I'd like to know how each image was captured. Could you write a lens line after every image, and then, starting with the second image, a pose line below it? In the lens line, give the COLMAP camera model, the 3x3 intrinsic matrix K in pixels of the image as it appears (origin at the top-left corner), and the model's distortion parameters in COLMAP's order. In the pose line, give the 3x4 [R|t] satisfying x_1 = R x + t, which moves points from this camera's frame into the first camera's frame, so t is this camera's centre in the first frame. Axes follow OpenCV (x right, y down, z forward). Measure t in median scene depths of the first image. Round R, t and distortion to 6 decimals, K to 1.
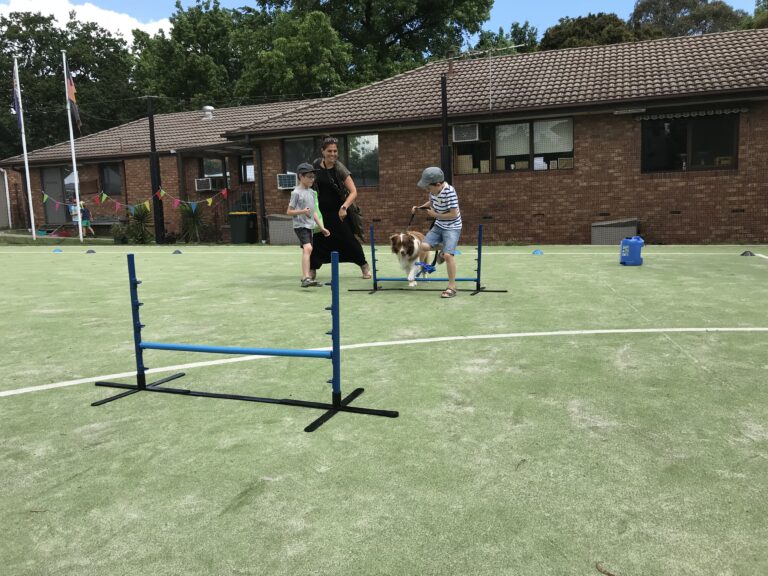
lens RADIAL K [[634.9, 0, 384.0], [0, 634.9, 288.0], [0, 0, 1]] dist [0.001126, 0.009185]
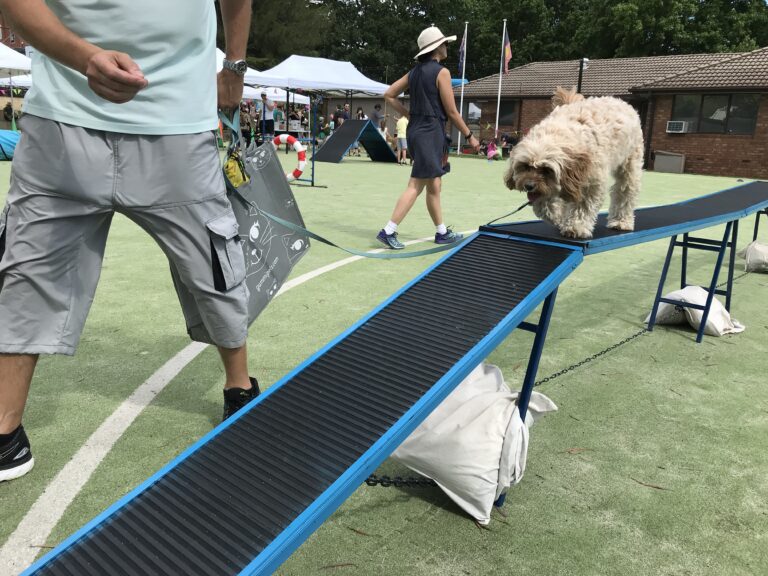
lens RADIAL K [[634.9, 0, 384.0], [0, 634.9, 288.0], [0, 0, 1]] dist [0.001126, 0.009185]
pose [[0.928579, 0.152077, -0.338547, -0.214627], [-0.114403, 0.985062, 0.128705, 0.068250], [0.353063, -0.080782, 0.932106, -0.513866]]
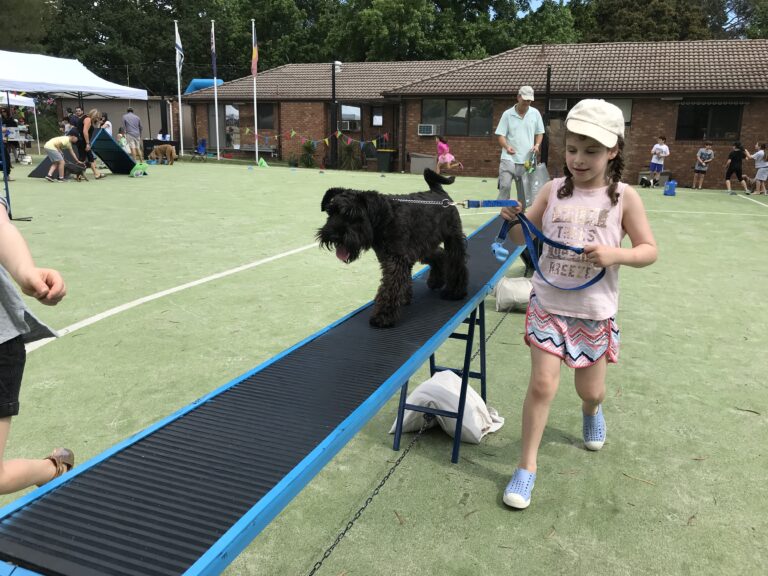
lens RADIAL K [[634.9, 0, 384.0], [0, 634.9, 288.0], [0, 0, 1]] dist [0.001126, 0.009185]
pose [[0.998240, 0.058629, -0.008913, -0.206786], [-0.057431, 0.993214, 0.101132, 0.045120], [0.014782, -0.100442, 0.994833, -0.450057]]
